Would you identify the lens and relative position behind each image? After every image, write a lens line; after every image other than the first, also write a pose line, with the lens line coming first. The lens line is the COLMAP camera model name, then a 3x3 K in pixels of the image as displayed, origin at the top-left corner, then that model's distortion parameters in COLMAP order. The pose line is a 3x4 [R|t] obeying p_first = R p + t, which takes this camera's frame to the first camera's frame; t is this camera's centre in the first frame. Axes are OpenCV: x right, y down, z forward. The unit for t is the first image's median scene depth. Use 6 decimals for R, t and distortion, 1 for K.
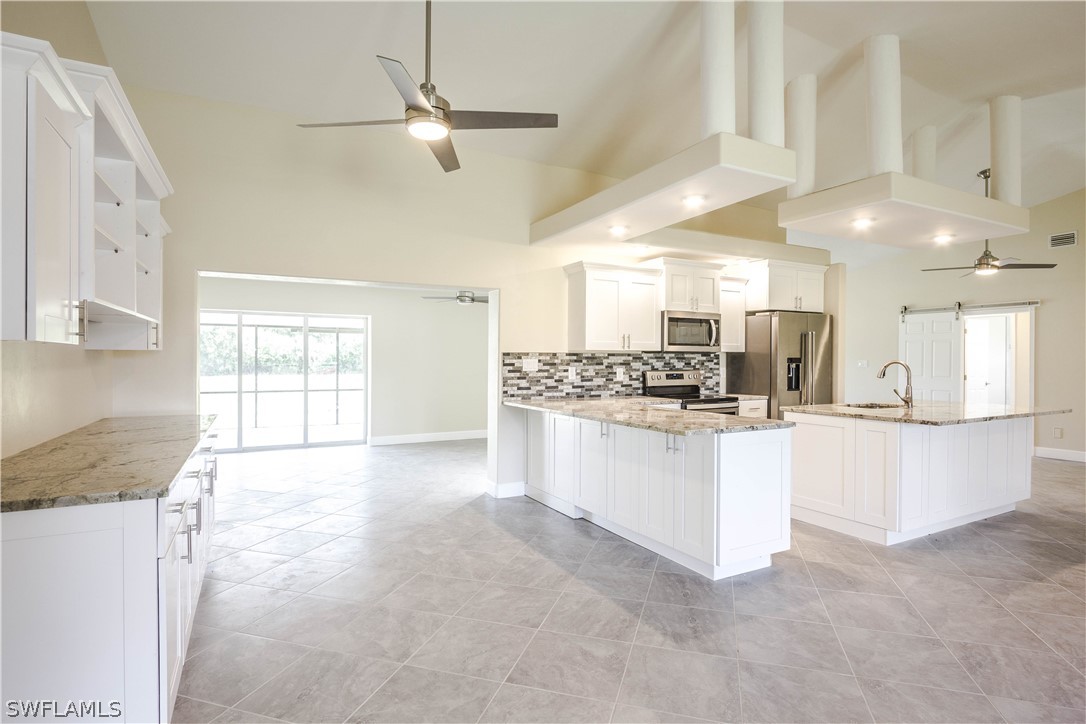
lens RADIAL K [[548.2, 0, 543.0], [0, 548.2, 362.0], [0, 0, 1]] dist [-0.015290, 0.002344]
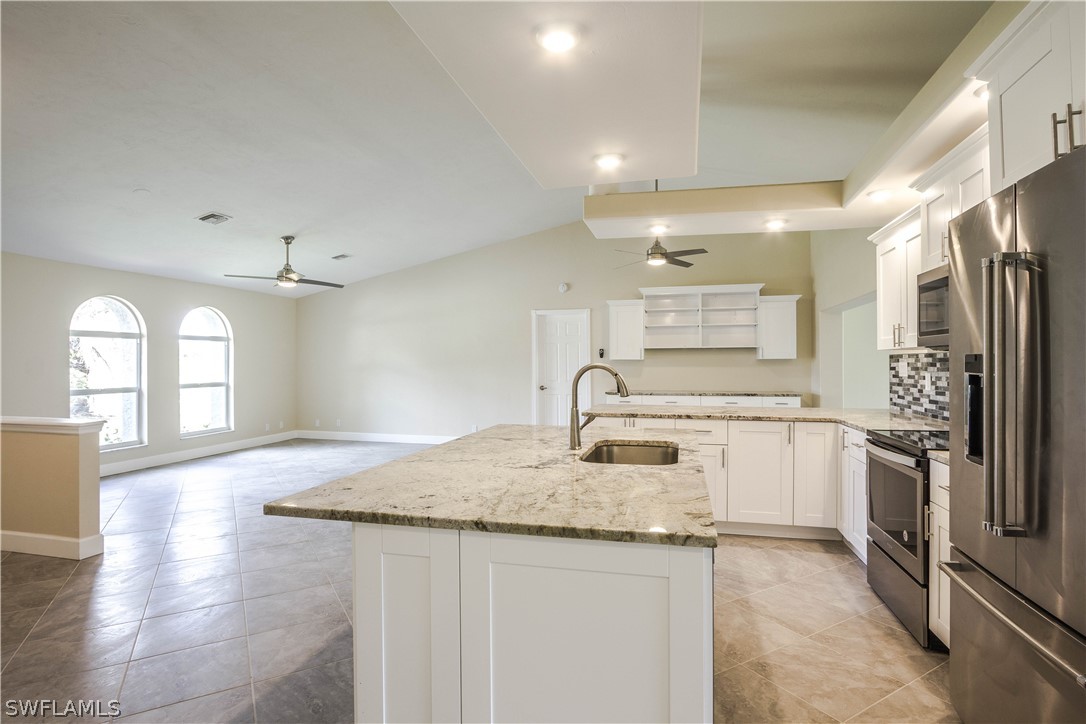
lens RADIAL K [[548.2, 0, 543.0], [0, 548.2, 362.0], [0, 0, 1]] dist [-0.015290, 0.002344]
pose [[-0.668603, -0.003248, -0.743612, 0.892877], [-0.003150, 0.999994, -0.001536, -0.002287], [0.743613, 0.001315, -0.668609, 1.083684]]
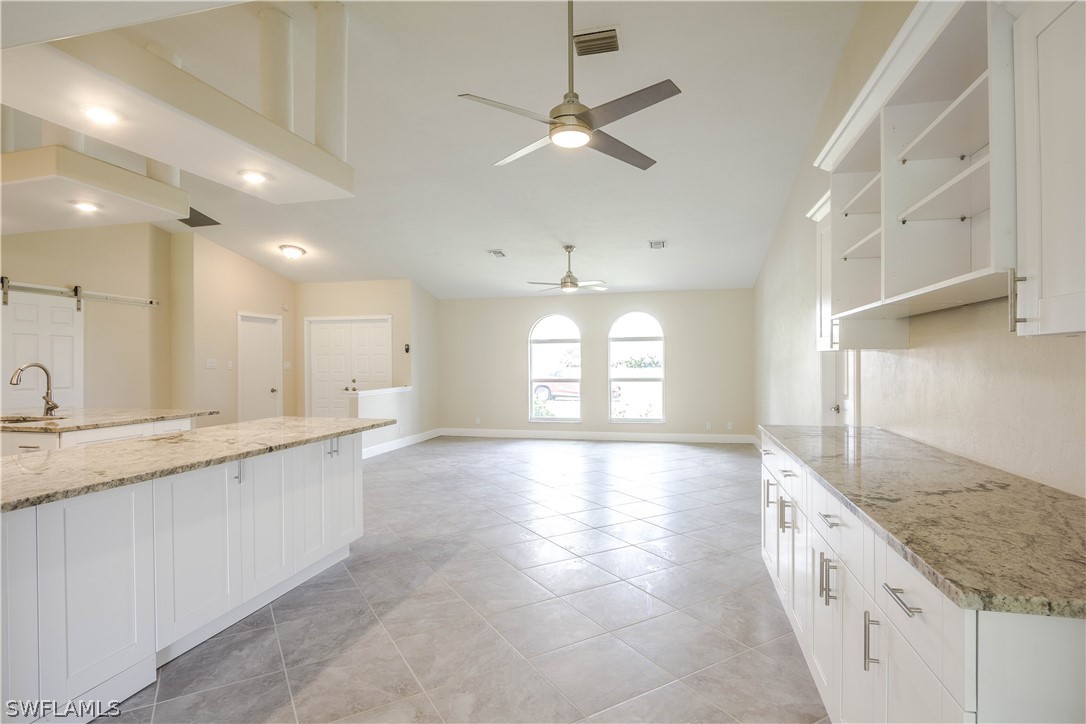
lens RADIAL K [[548.2, 0, 543.0], [0, 548.2, 362.0], [0, 0, 1]] dist [-0.015290, 0.002344]
pose [[-0.745134, 0.001015, 0.666915, -0.429243], [0.005597, 0.999973, 0.004731, -0.003910], [-0.666892, 0.007257, -0.745119, 0.903424]]
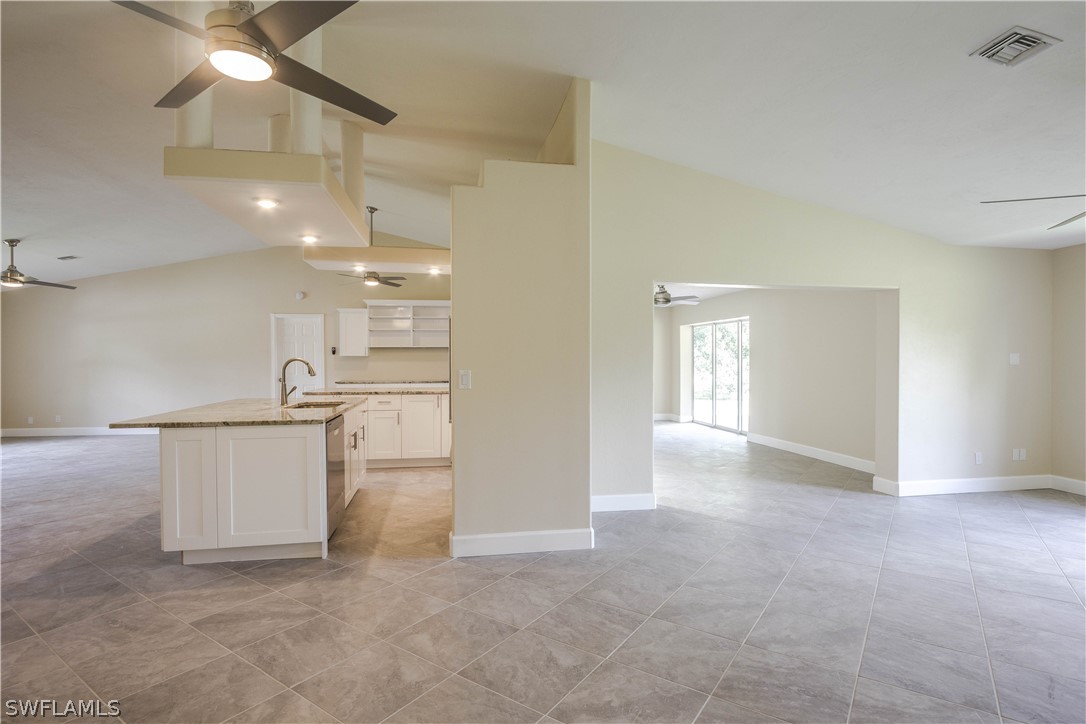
lens RADIAL K [[548.2, 0, 543.0], [0, 548.2, 362.0], [0, 0, 1]] dist [-0.015290, 0.002344]
pose [[-0.302558, 0.002751, -0.953127, 1.194931], [-0.002112, 0.999991, 0.003556, 0.000054], [0.953129, 0.003089, -0.302549, 1.412346]]
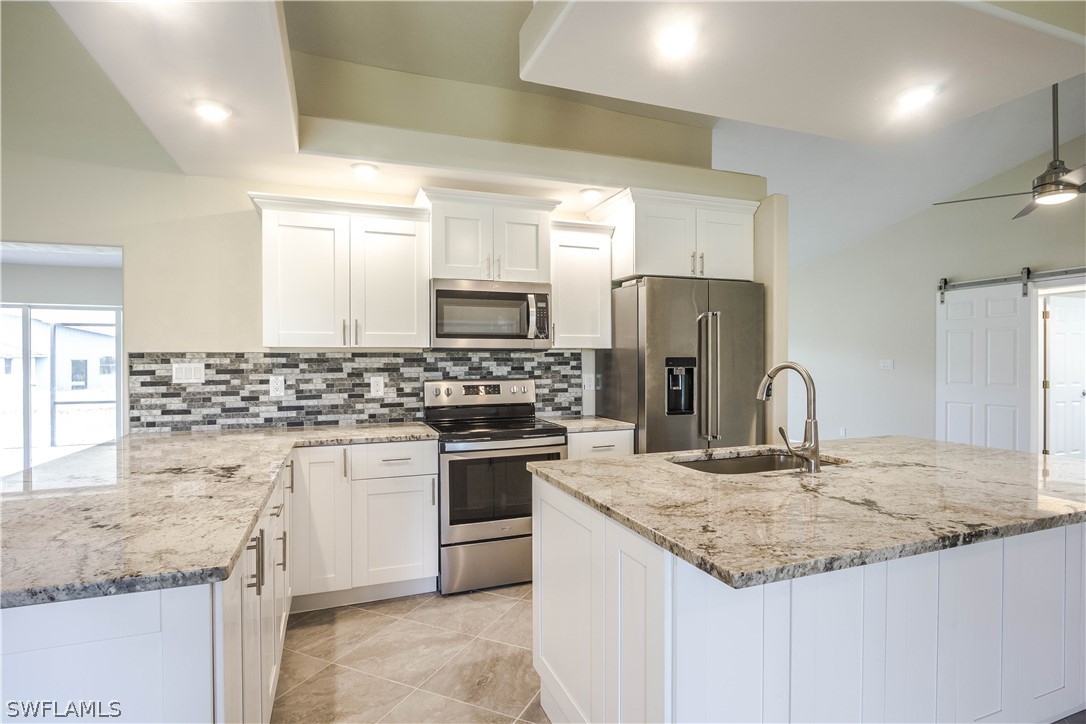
lens RADIAL K [[548.2, 0, 543.0], [0, 548.2, 362.0], [0, 0, 1]] dist [-0.015290, 0.002344]
pose [[0.991499, -0.007059, -0.129920, 0.415788], [0.006649, 0.999971, -0.003588, -0.001782], [0.129941, 0.002694, 0.991518, 0.435230]]
